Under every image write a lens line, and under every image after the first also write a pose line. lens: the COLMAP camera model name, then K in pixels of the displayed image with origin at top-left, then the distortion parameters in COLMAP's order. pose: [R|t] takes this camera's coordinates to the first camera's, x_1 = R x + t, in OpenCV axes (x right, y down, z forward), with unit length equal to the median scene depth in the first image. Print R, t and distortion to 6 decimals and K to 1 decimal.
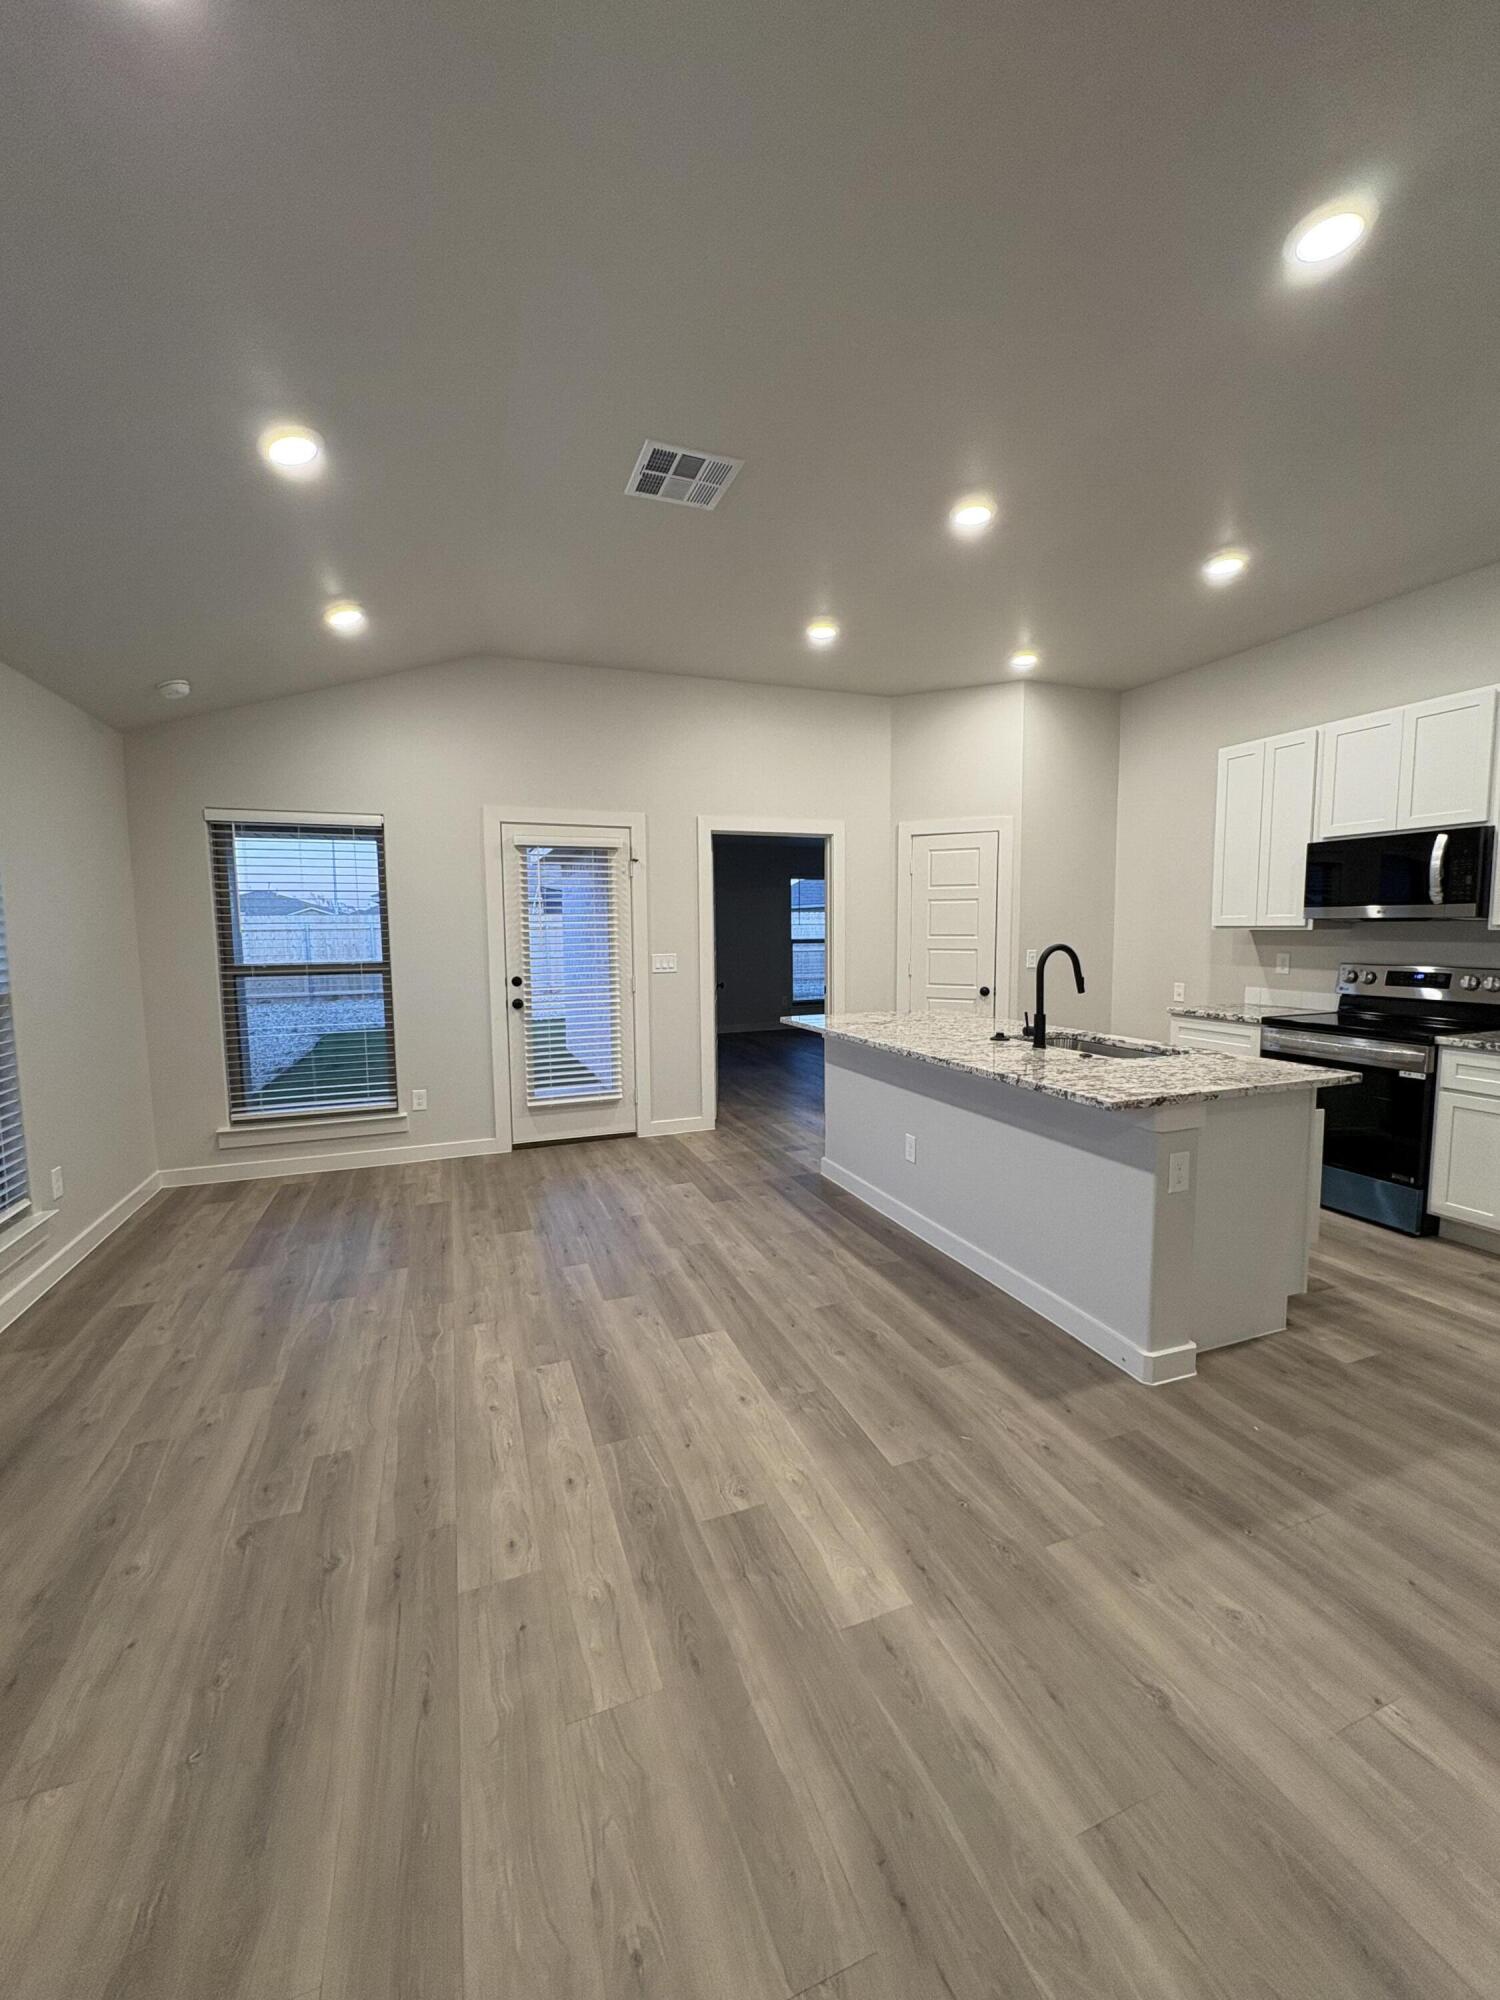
lens RADIAL K [[802.4, 0, 747.1], [0, 802.4, 1001.2], [0, 0, 1]] dist [-0.001013, -0.000001]
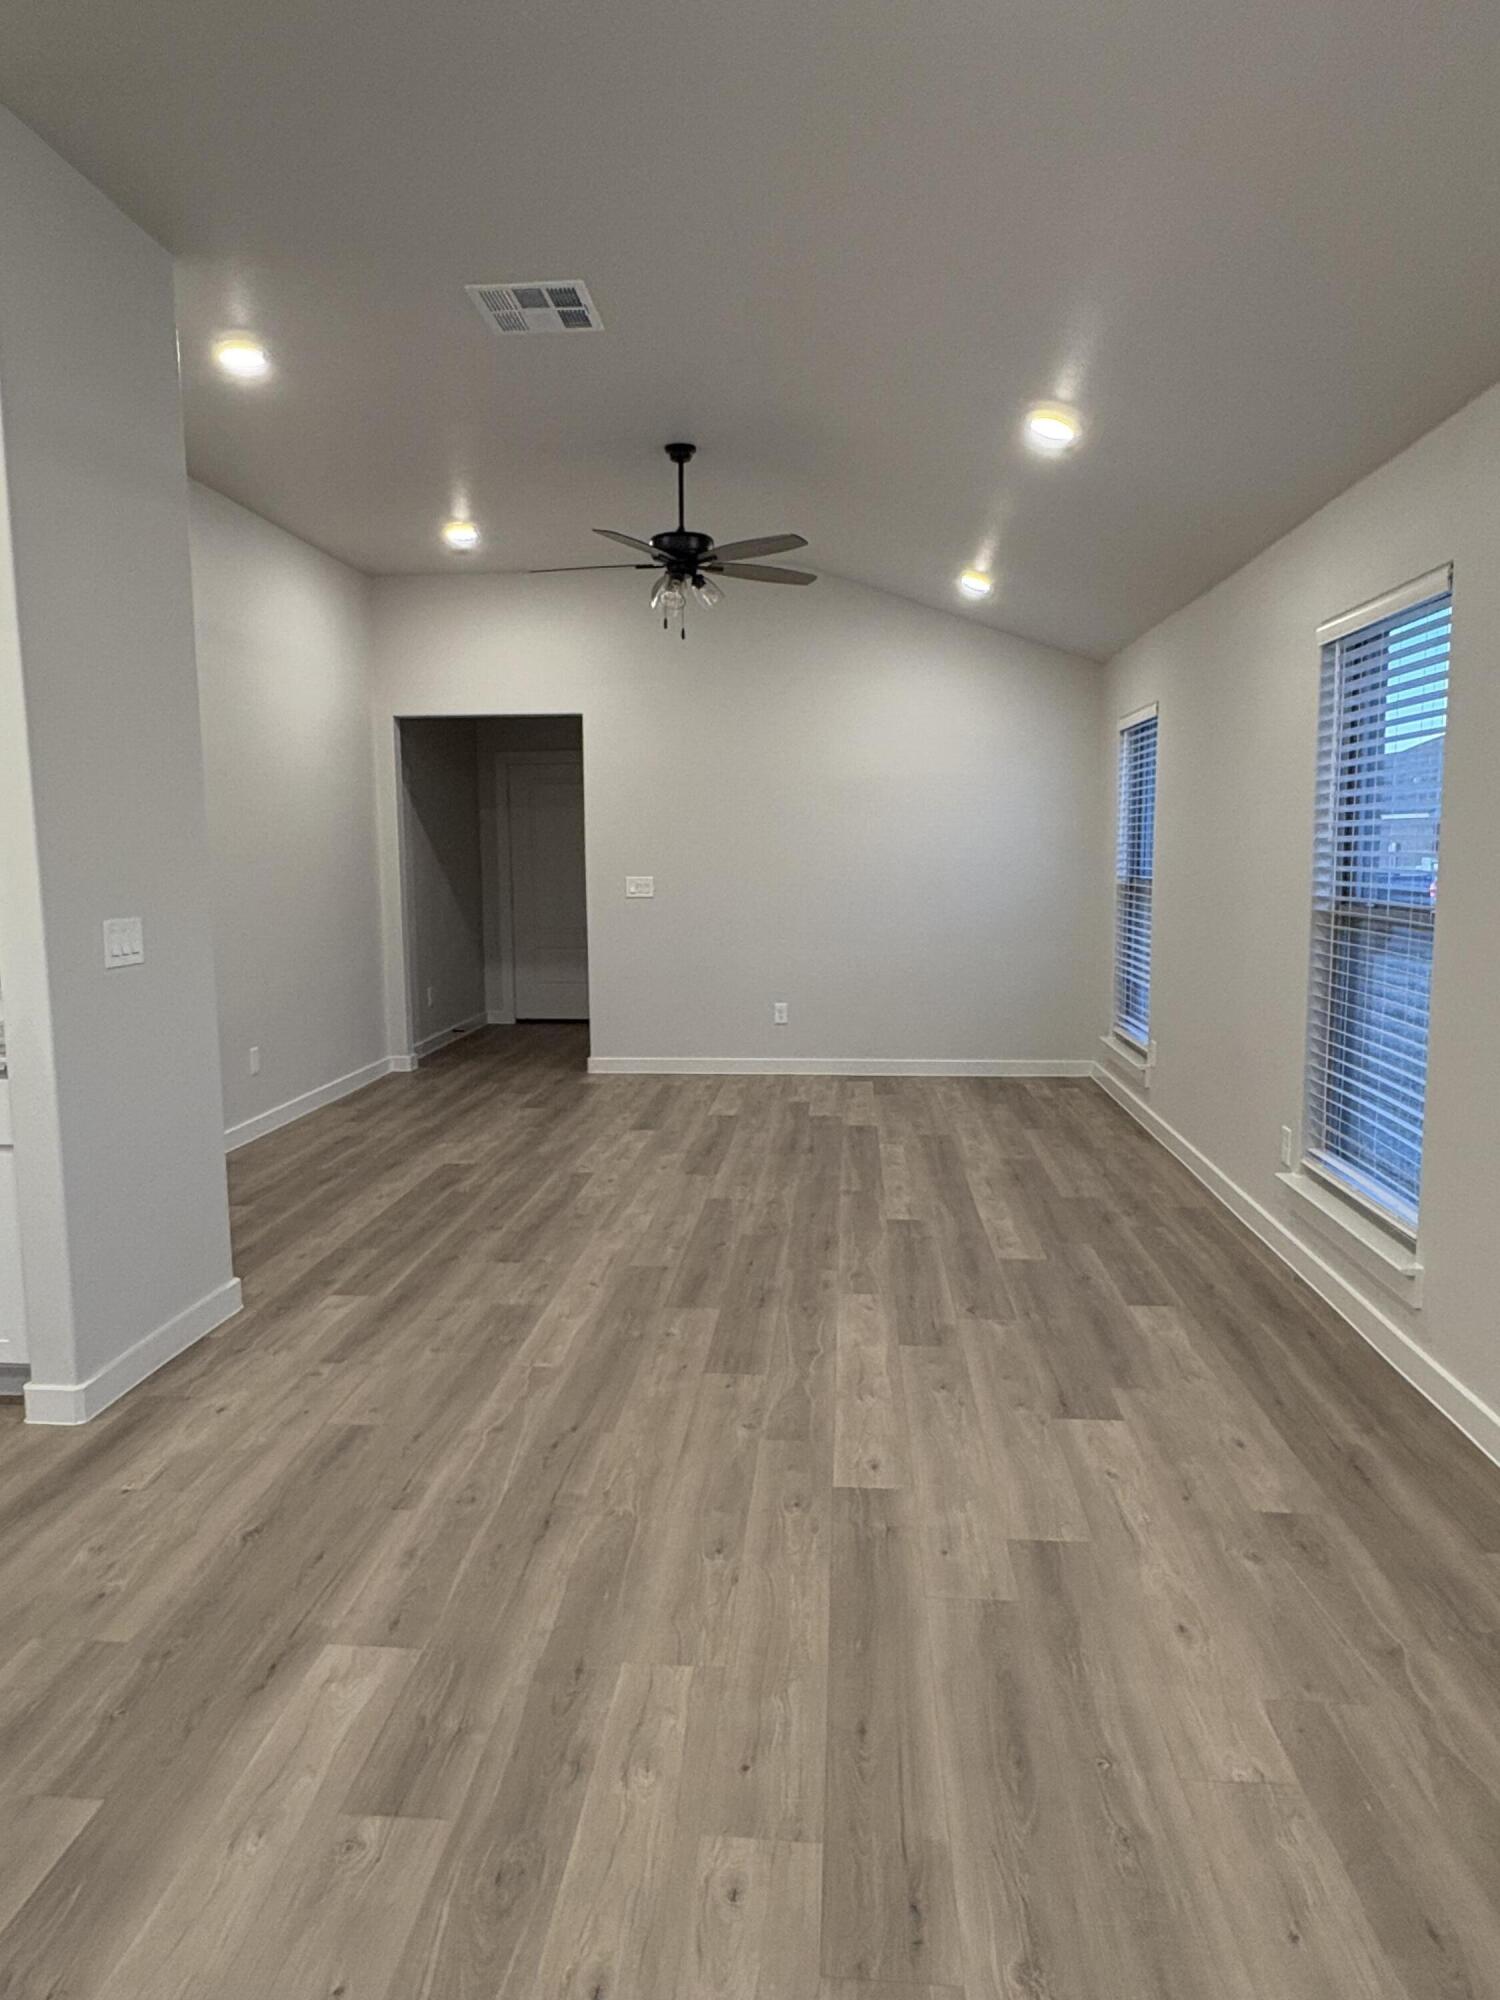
lens RADIAL K [[1263.6, 0, 747.7], [0, 1263.6, 997.5], [0, 0, 1]] dist [0.003008, 0.001785]
pose [[-0.906380, -0.033303, 0.421148, -0.677605], [0.056819, 0.978221, 0.199639, -0.151954], [-0.418624, 0.204878, -0.884748, 1.696811]]
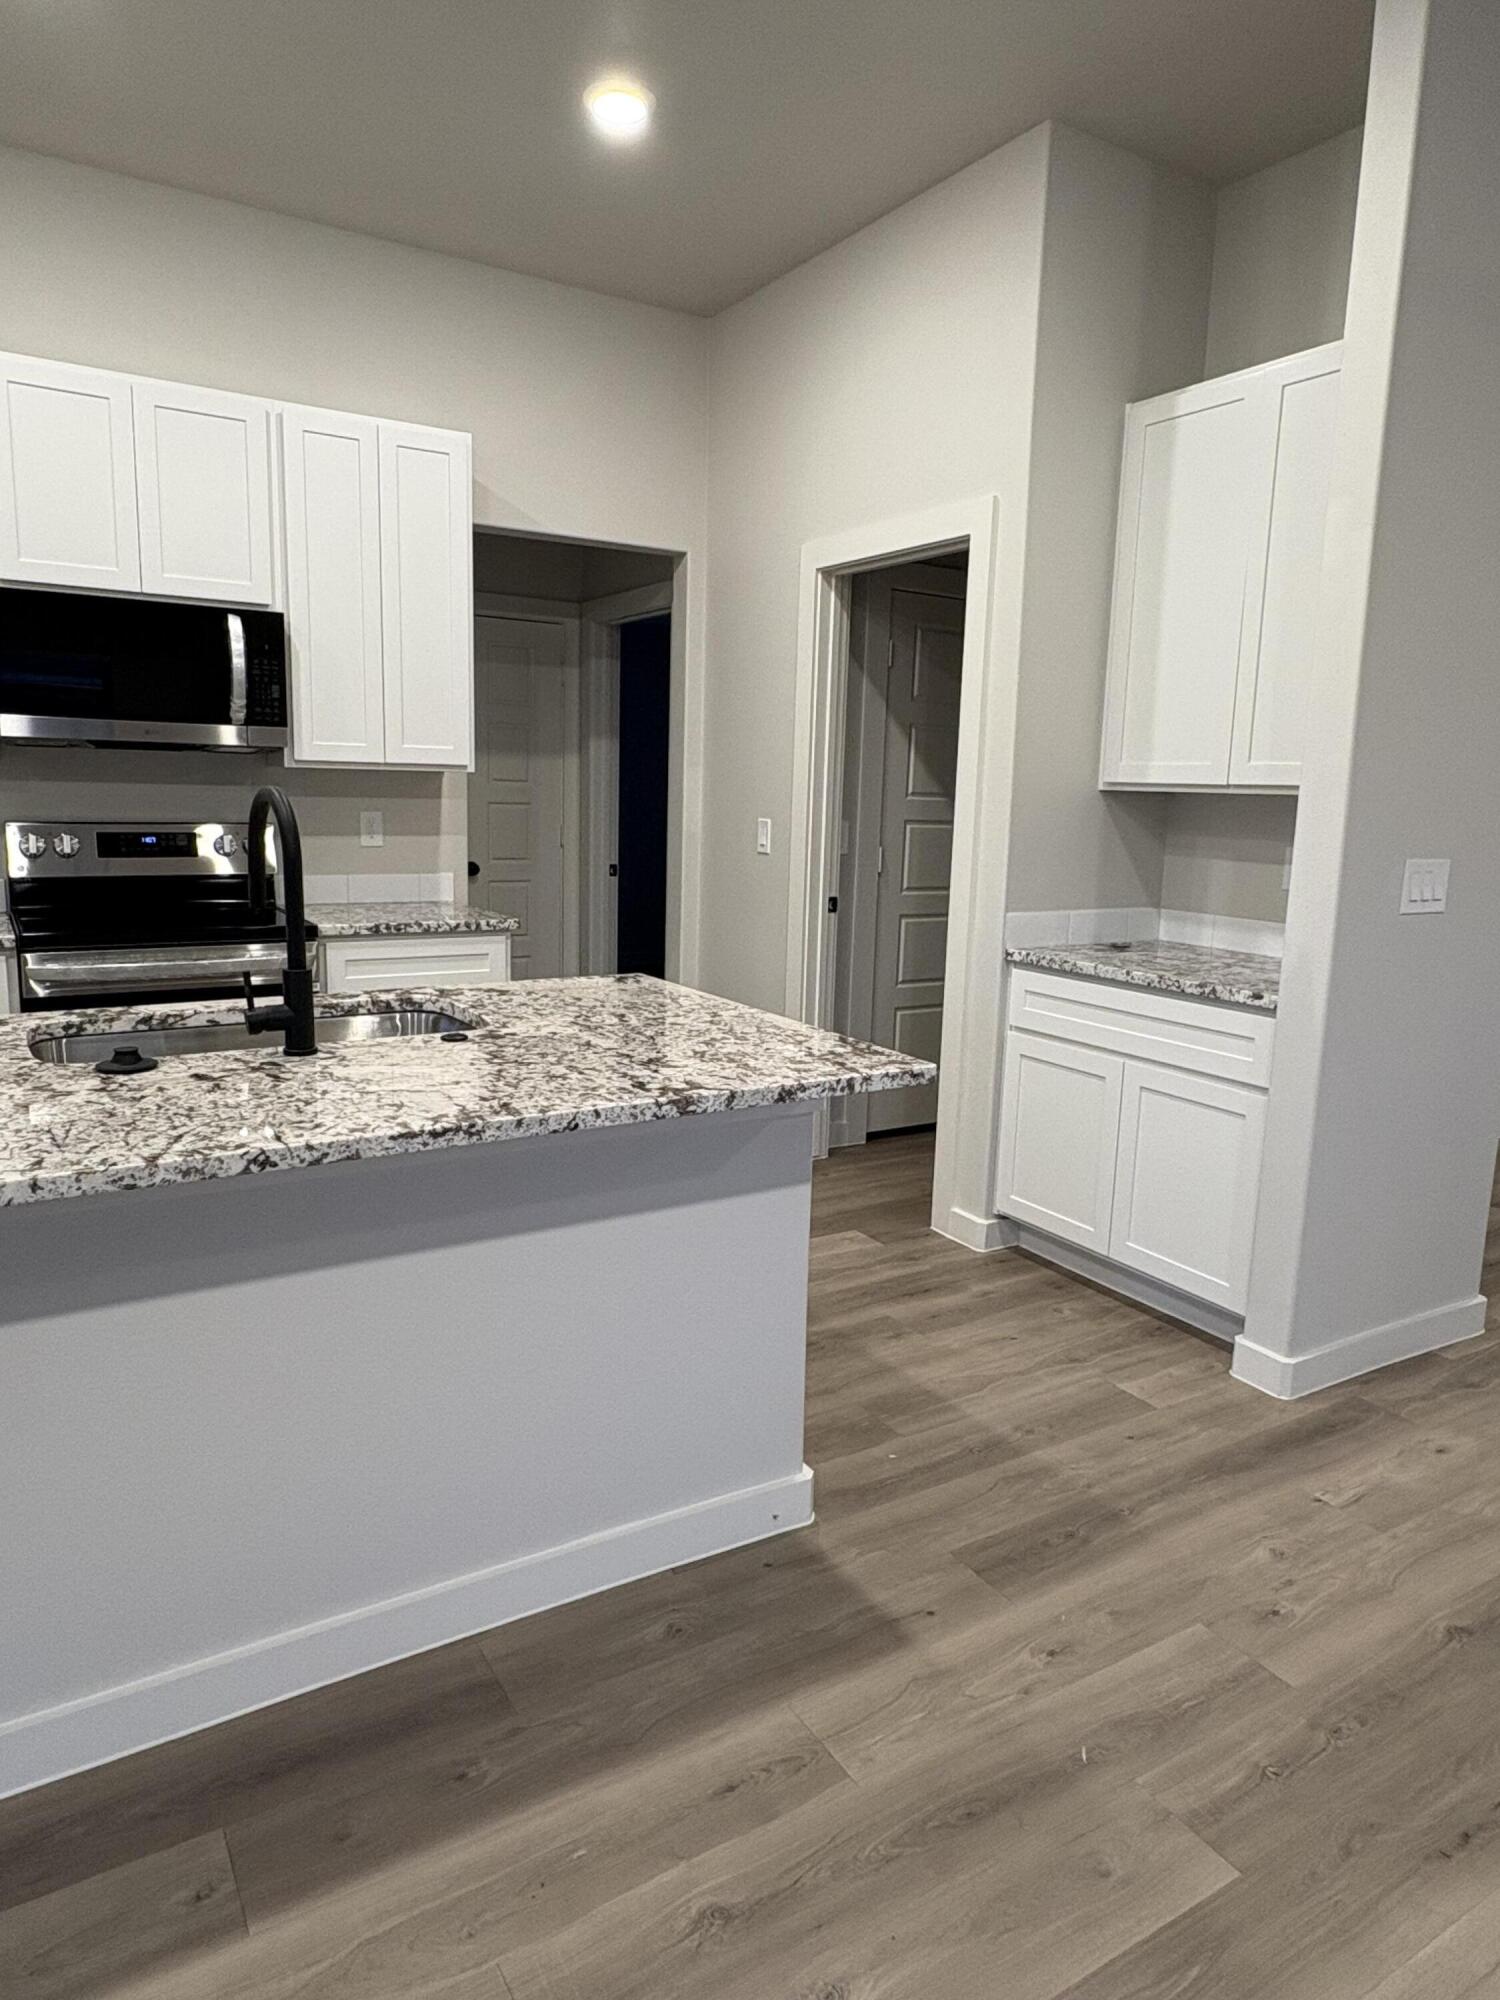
lens RADIAL K [[1263.6, 0, 746.6], [0, 1263.6, 998.0], [0, 0, 1]] dist [0.003008, 0.001785]
pose [[-0.194980, -0.159572, 0.967739, -0.478002], [0.064918, 0.982413, 0.175071, -0.111298], [-0.978657, 0.096959, -0.181191, 1.573547]]
